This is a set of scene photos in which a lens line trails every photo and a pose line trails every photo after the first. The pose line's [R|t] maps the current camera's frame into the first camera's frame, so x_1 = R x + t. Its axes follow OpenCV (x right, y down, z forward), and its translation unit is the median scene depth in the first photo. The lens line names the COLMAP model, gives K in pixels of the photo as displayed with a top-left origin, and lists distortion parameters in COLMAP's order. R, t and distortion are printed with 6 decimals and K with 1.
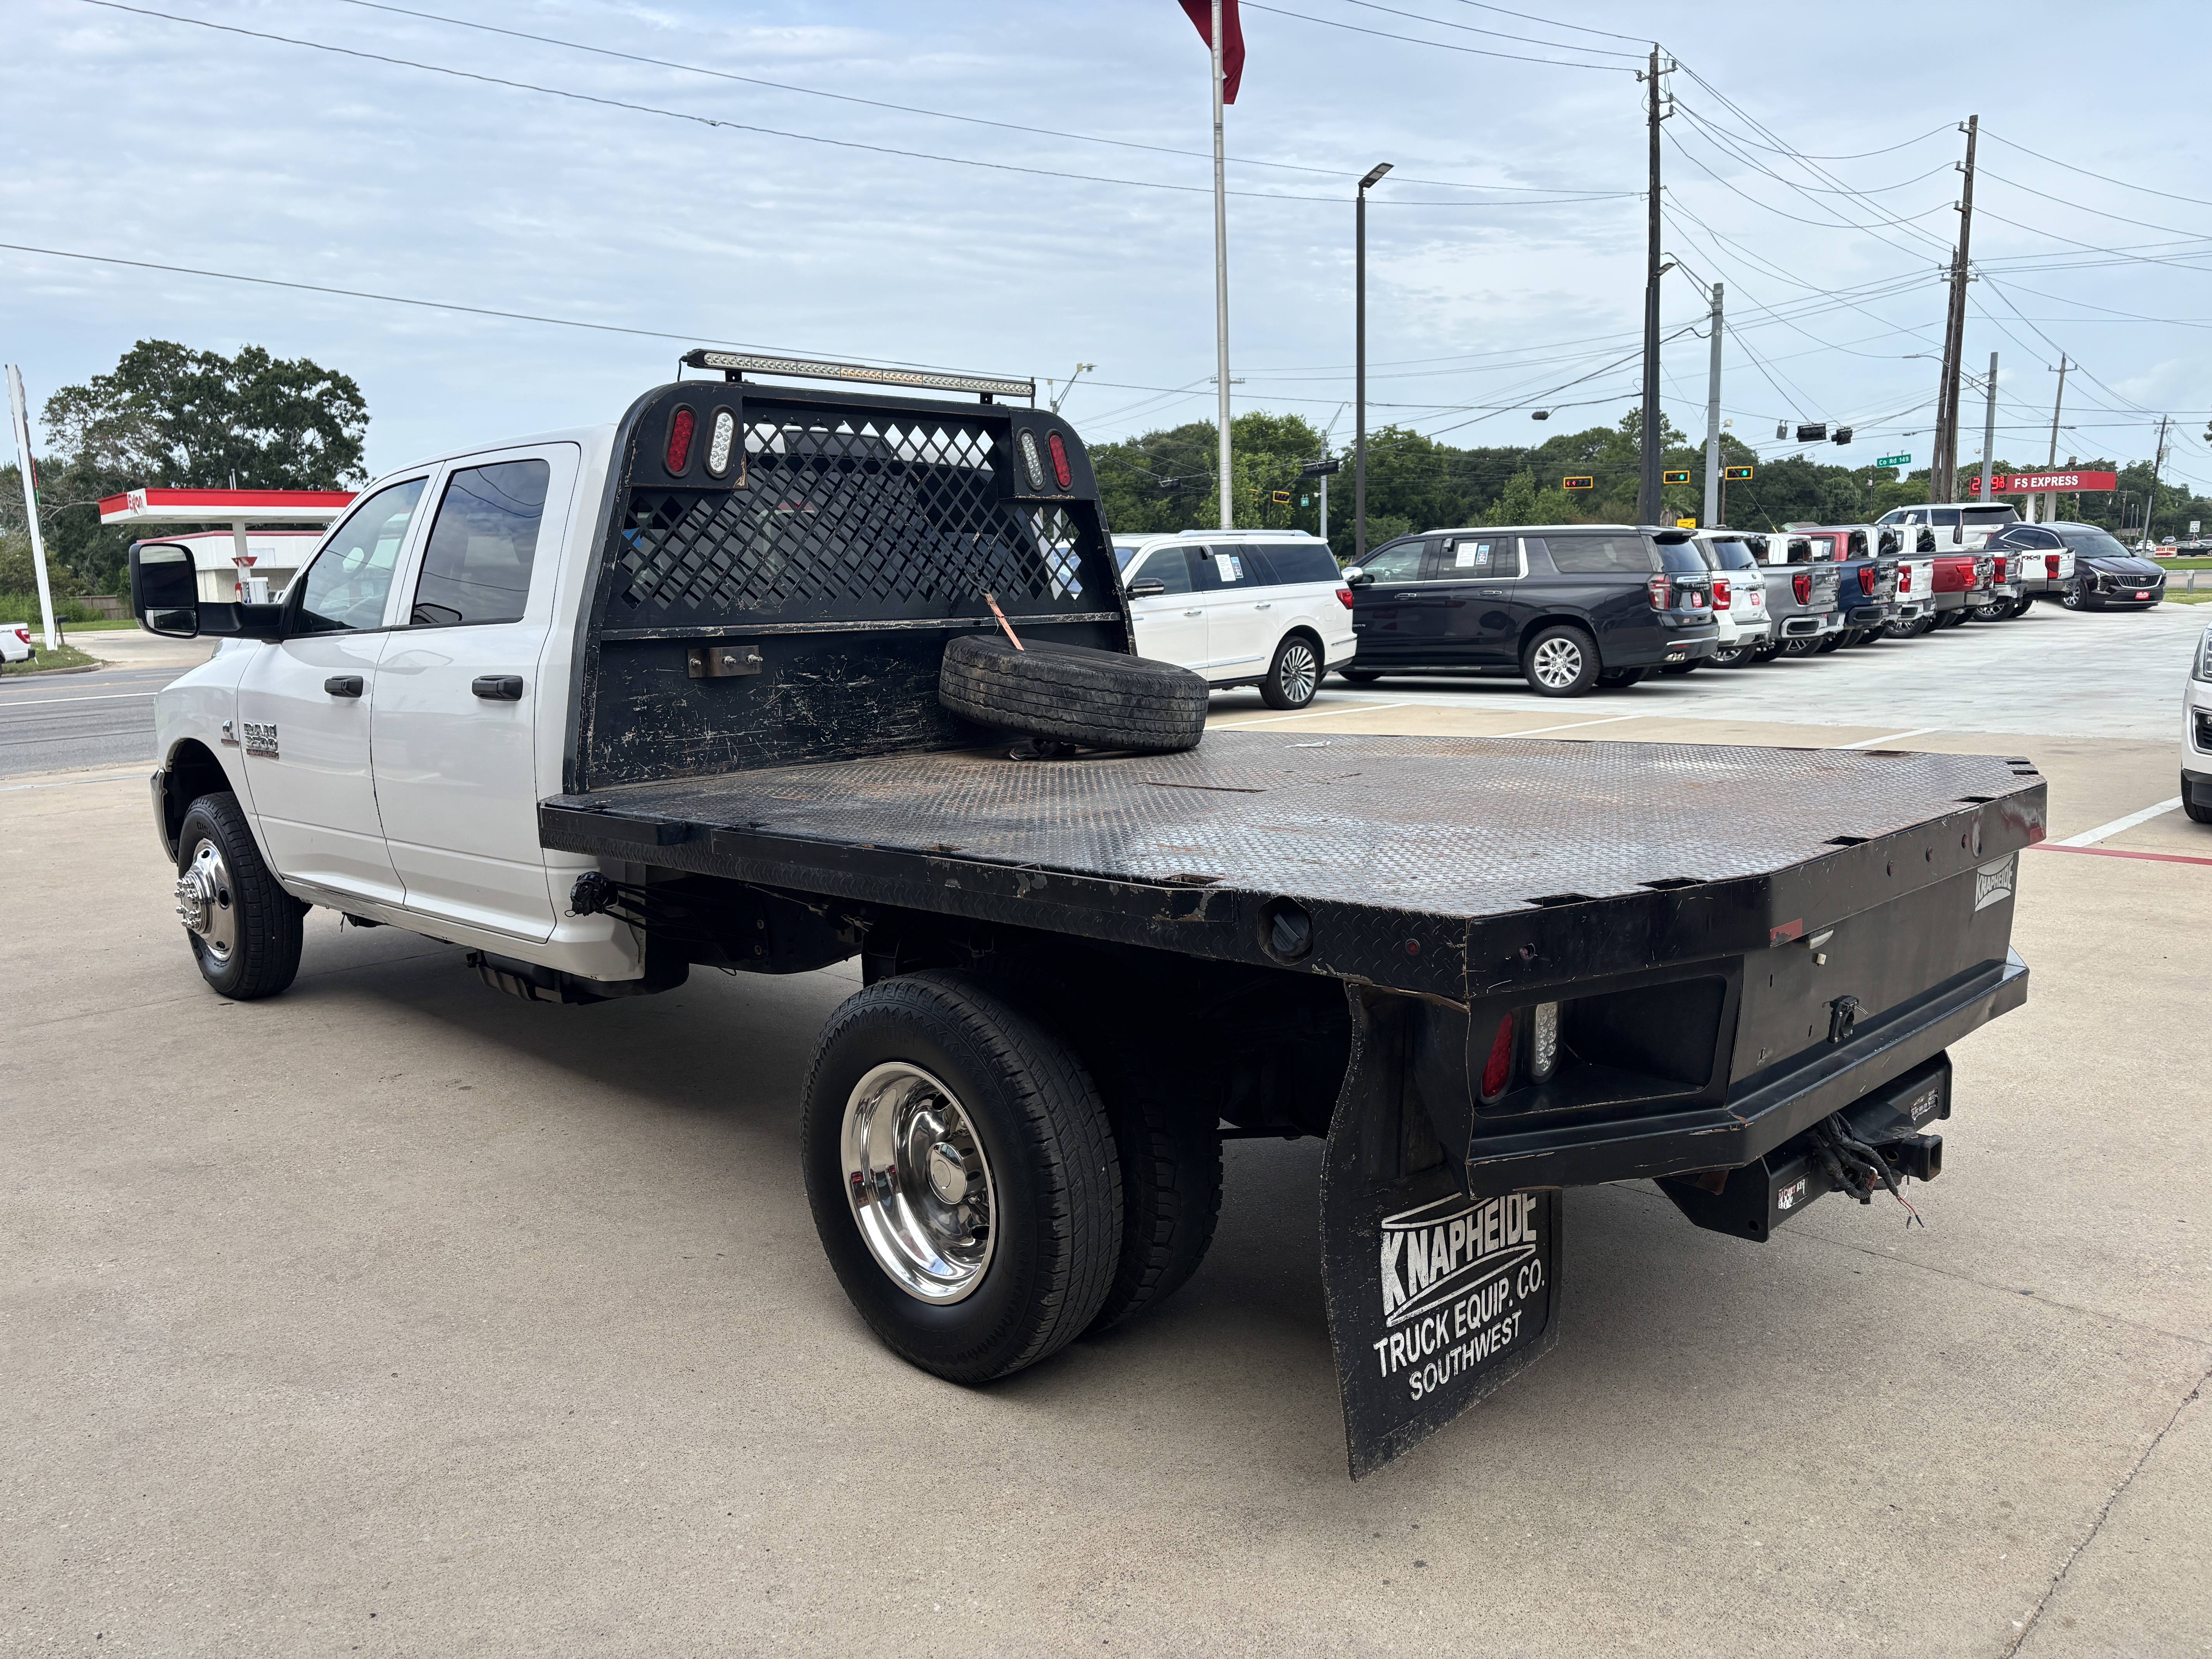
lens RADIAL K [[1655.3, 0, 1106.8], [0, 1655.3, 844.5], [0, 0, 1]] dist [0.054368, -0.050129]
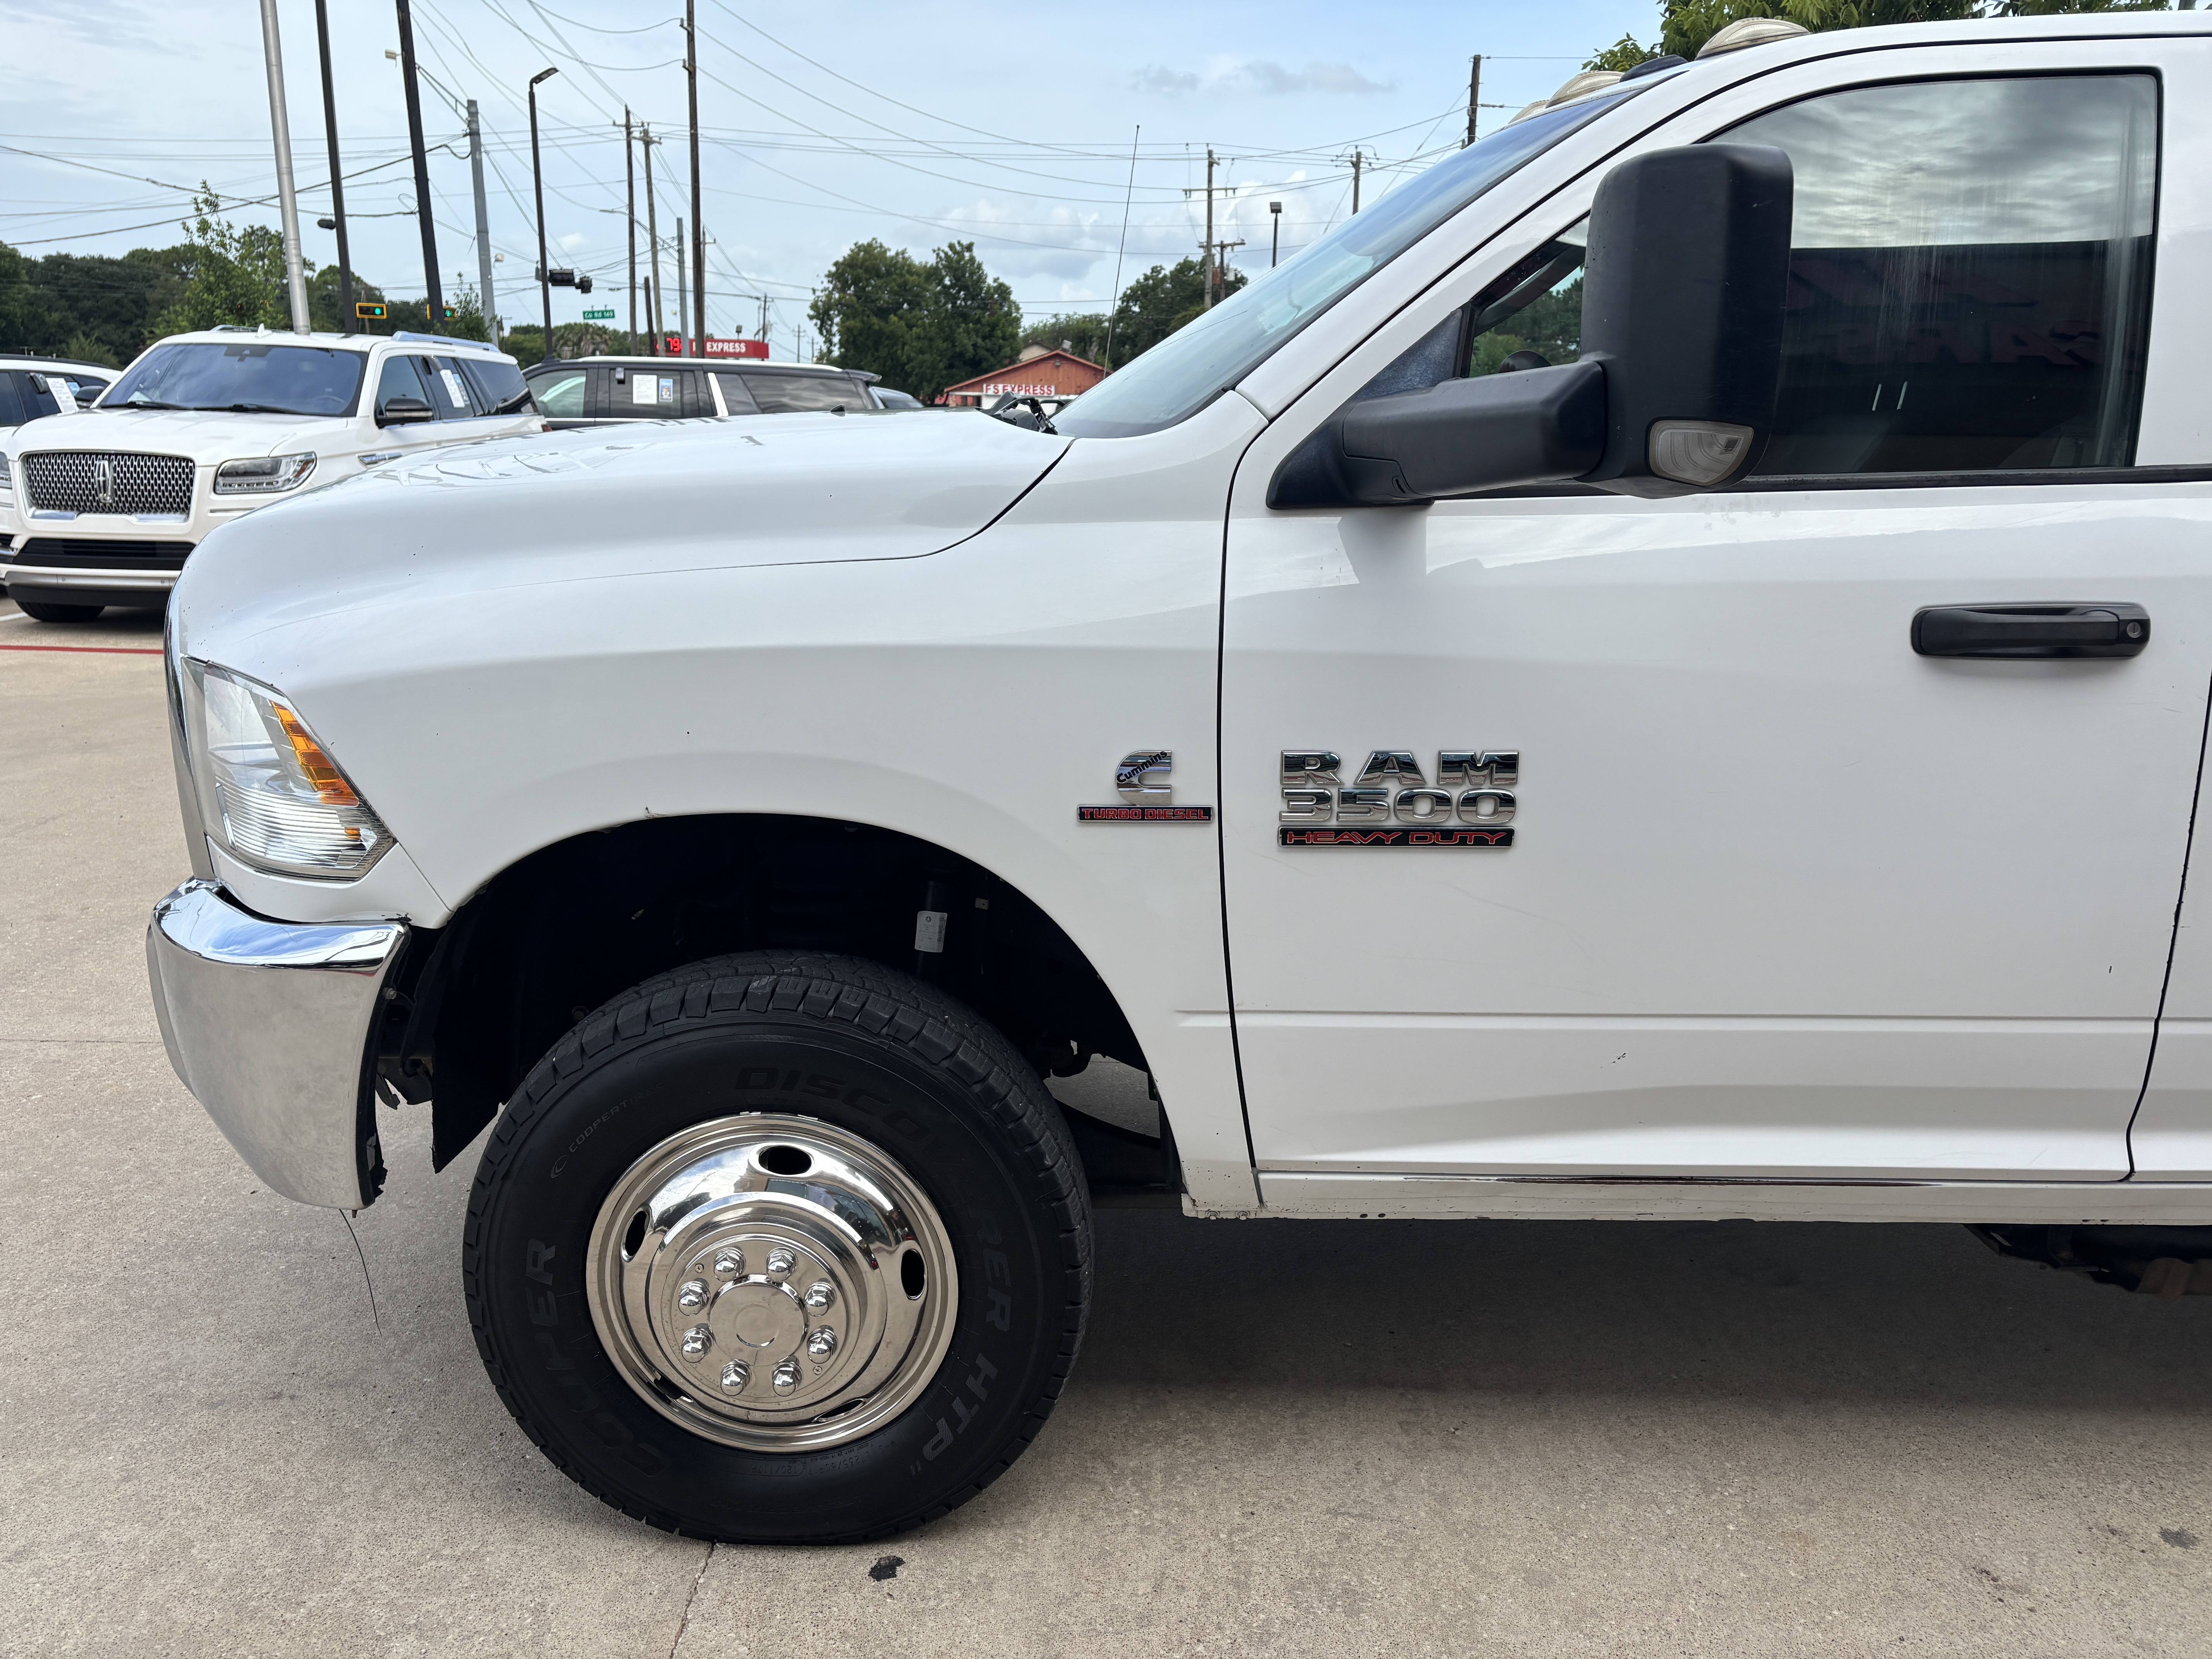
lens RADIAL K [[1655.3, 0, 1106.8], [0, 1655.3, 844.5], [0, 0, 1]] dist [0.054368, -0.050129]
pose [[0.717272, -0.137088, 0.683175, -0.915281], [0.077598, 0.990072, 0.117200, -0.114467], [-0.692459, -0.031051, 0.720789, 0.937944]]
